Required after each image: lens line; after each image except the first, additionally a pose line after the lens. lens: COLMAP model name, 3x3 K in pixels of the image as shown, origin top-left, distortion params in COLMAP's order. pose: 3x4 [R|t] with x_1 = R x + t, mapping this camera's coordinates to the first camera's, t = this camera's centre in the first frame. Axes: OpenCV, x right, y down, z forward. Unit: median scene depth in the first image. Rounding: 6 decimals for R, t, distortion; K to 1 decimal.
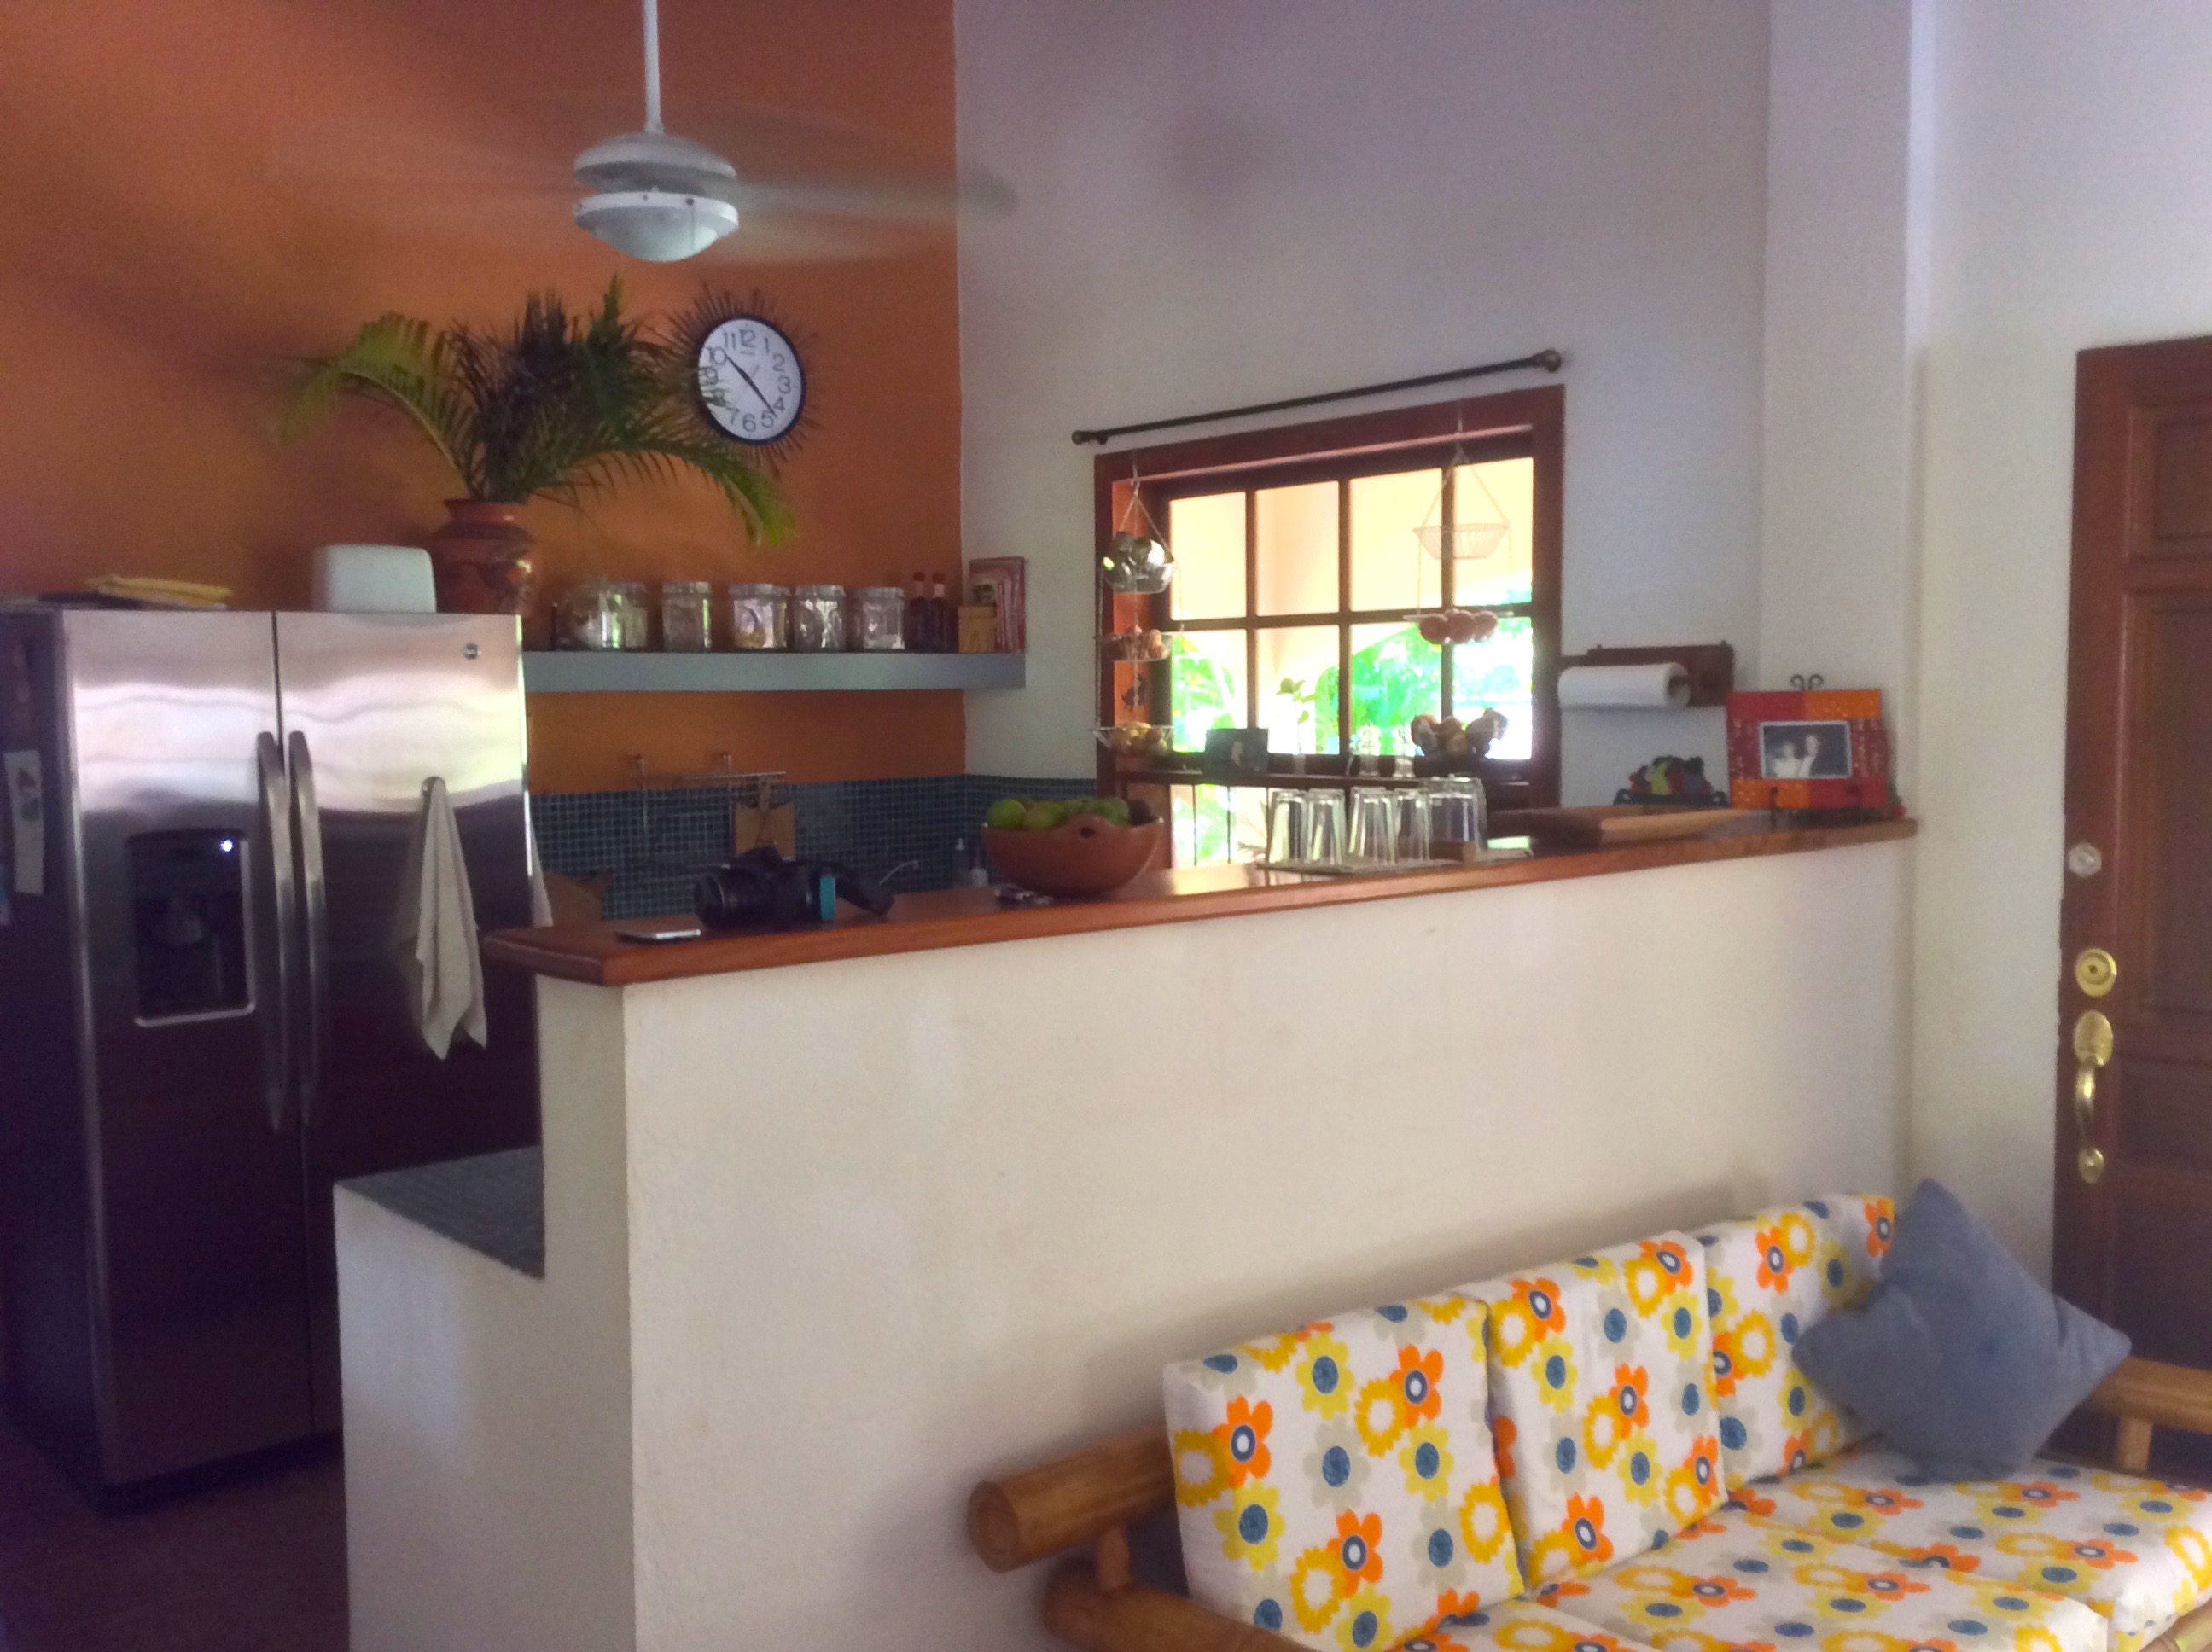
lens RADIAL K [[1983.2, 0, 1131.6], [0, 1983.2, 854.9], [0, 0, 1]] dist [0.007341, 0.003252]
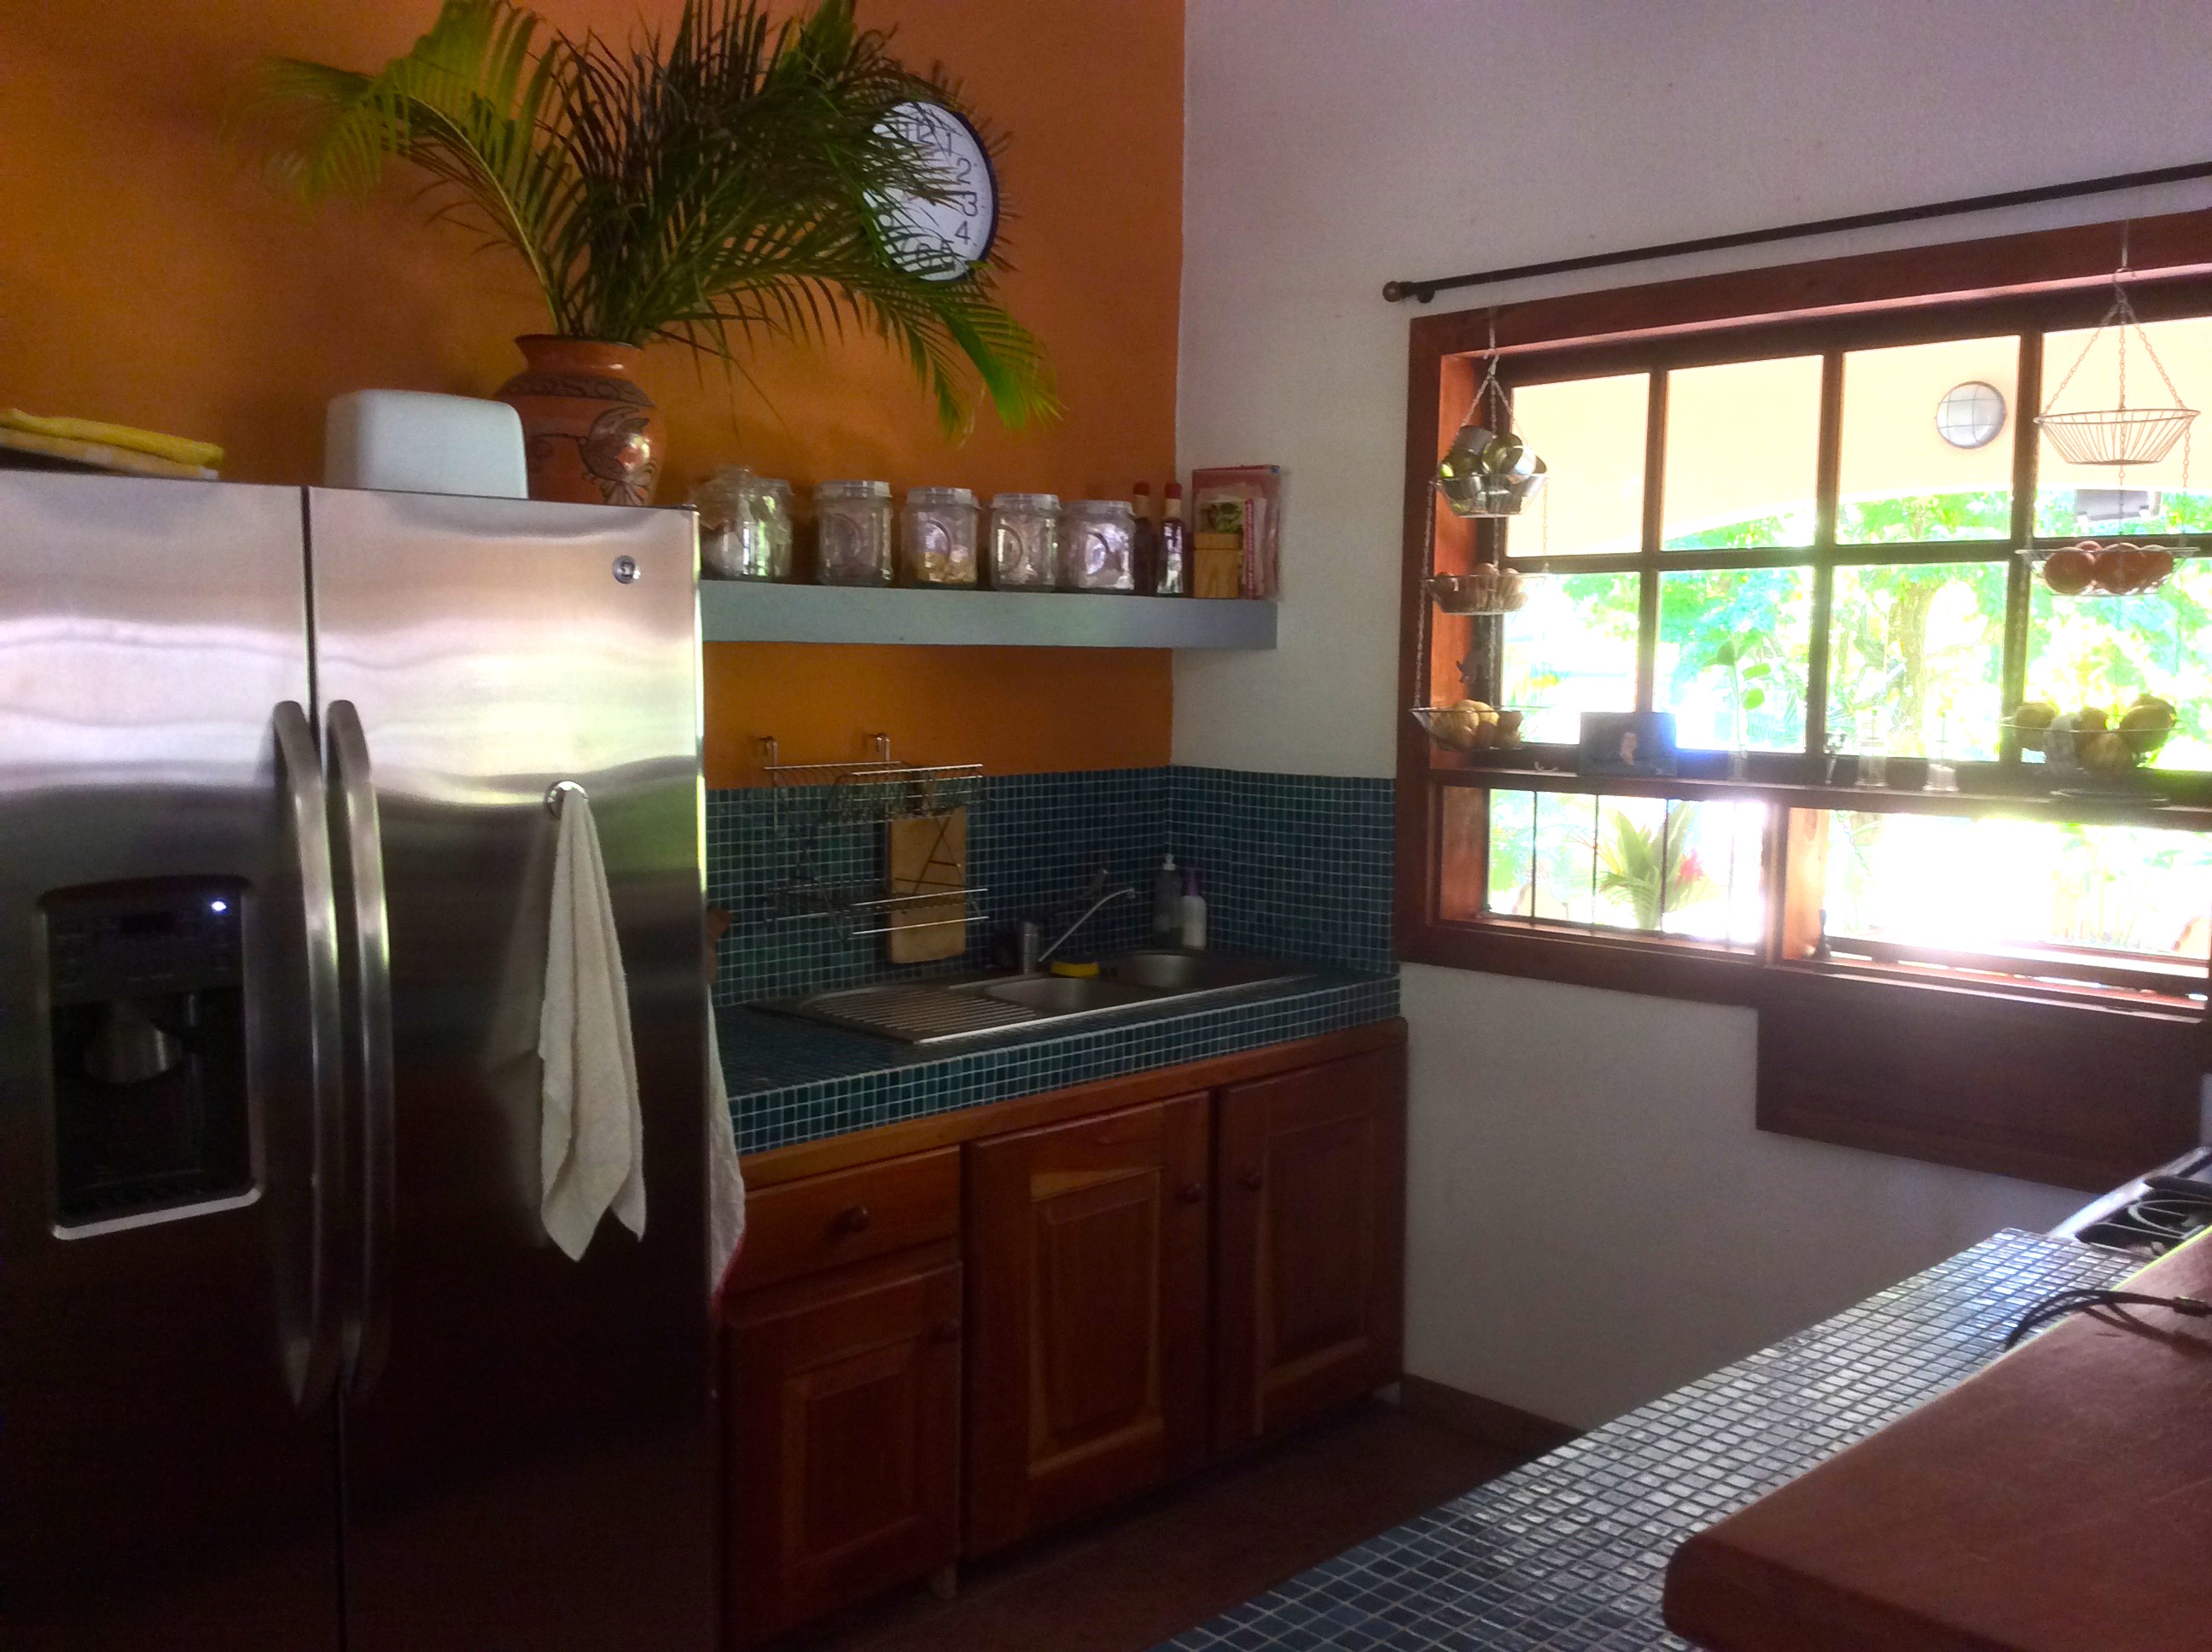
lens RADIAL K [[2024.0, 0, 1106.0], [0, 2024.0, 826.0], [0, 0, 1]] dist [0.126883, -0.288944]
pose [[0.998261, 0.015598, 0.056847, -0.172085], [-0.015787, 0.999871, 0.002876, -0.023188], [-0.056795, -0.003769, 0.998379, 0.295998]]
